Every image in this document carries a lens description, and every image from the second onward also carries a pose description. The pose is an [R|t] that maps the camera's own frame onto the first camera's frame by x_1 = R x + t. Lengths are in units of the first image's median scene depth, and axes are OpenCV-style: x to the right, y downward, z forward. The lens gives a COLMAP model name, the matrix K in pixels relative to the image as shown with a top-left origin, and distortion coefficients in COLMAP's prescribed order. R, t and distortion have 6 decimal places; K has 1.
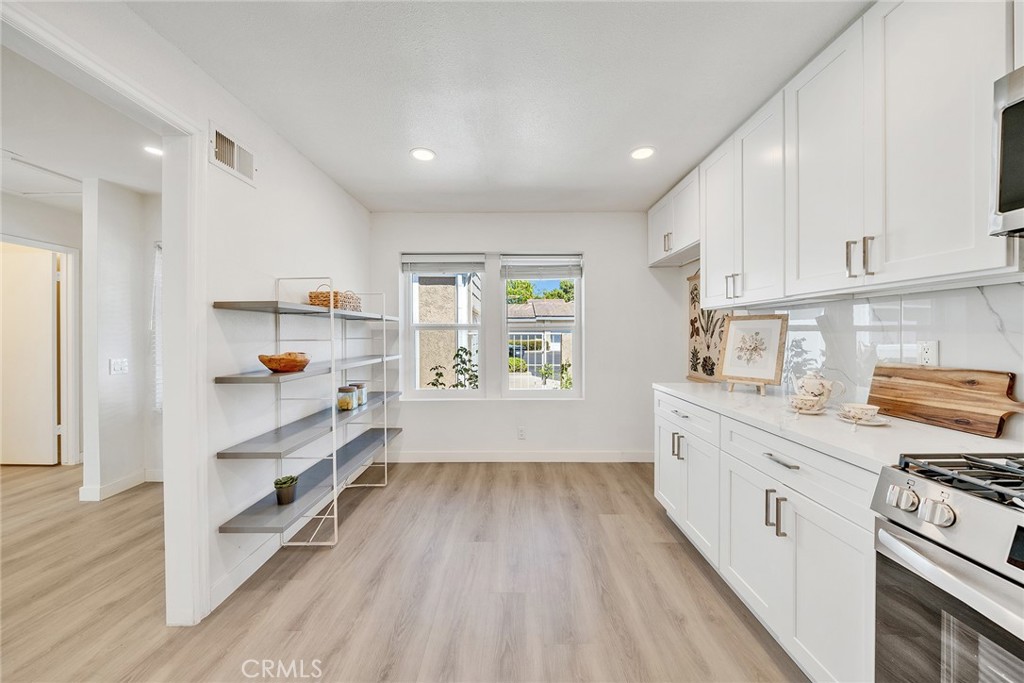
lens RADIAL K [[339.4, 0, 512.5], [0, 339.4, 338.0], [0, 0, 1]] dist [-0.003999, -0.000571]
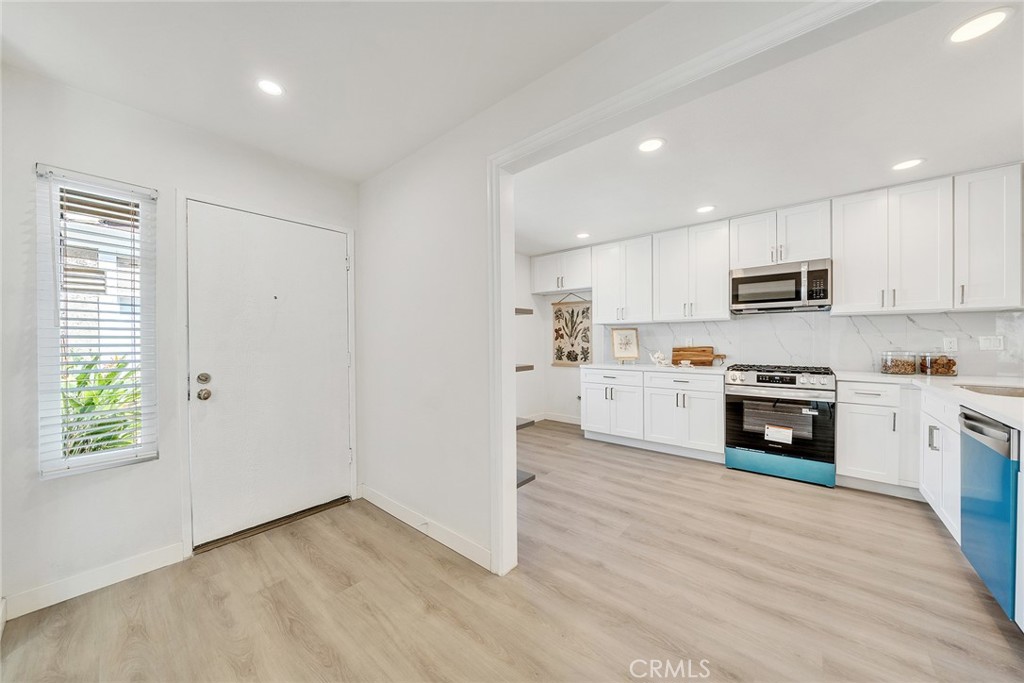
lens RADIAL K [[339.4, 0, 501.7], [0, 339.4, 345.5], [0, 0, 1]] dist [-0.003999, -0.000571]
pose [[0.673068, -0.013046, 0.739465, -1.444158], [0.014793, 0.999882, 0.004176, 0.023415], [-0.739432, 0.008128, 0.673182, 0.141547]]
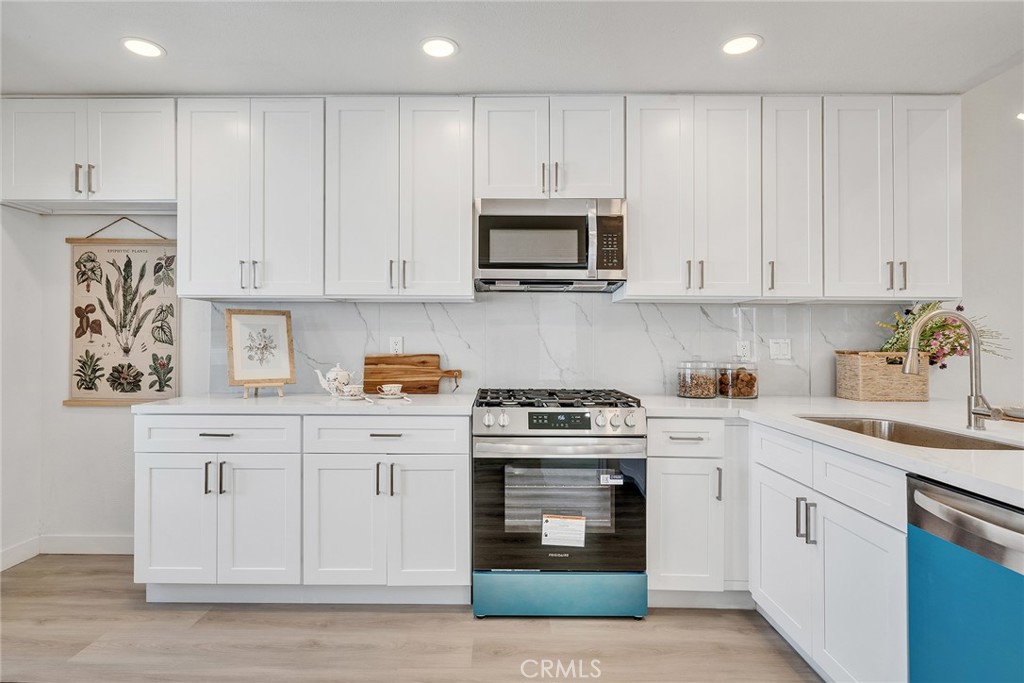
lens RADIAL K [[547.0, 0, 484.2], [0, 547.0, 337.4], [0, 0, 1]] dist [-0.003613, 0.000191]
pose [[0.031925, 0.007363, 0.999463, -0.736123], [0.007452, 0.999943, -0.007605, 0.021715], [-0.999462, 0.007690, 0.031869, 0.379903]]
